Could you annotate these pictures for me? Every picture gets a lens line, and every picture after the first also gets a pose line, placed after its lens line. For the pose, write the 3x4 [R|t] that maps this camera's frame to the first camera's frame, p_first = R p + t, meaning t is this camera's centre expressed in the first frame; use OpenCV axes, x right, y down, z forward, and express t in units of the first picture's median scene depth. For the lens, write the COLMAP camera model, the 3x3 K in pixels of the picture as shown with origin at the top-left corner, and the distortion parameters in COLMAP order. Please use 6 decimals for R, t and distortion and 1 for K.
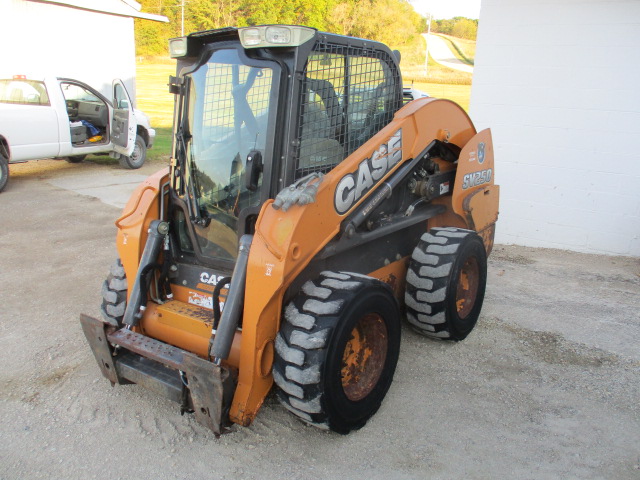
lens RADIAL K [[520.7, 0, 320.0], [0, 520.7, 240.0], [0, 0, 1]] dist [-0.053878, 0.001327]
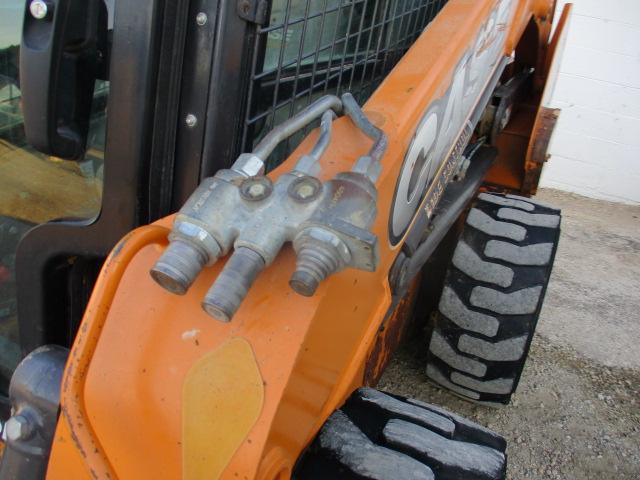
lens RADIAL K [[520.7, 0, 320.0], [0, 520.7, 240.0], [0, 0, 1]] dist [-0.053878, 0.001327]
pose [[0.975893, 0.008464, 0.218086, -0.060110], [-0.057644, 0.973760, 0.220154, -0.102816], [-0.210500, -0.227418, 0.950774, 0.662684]]
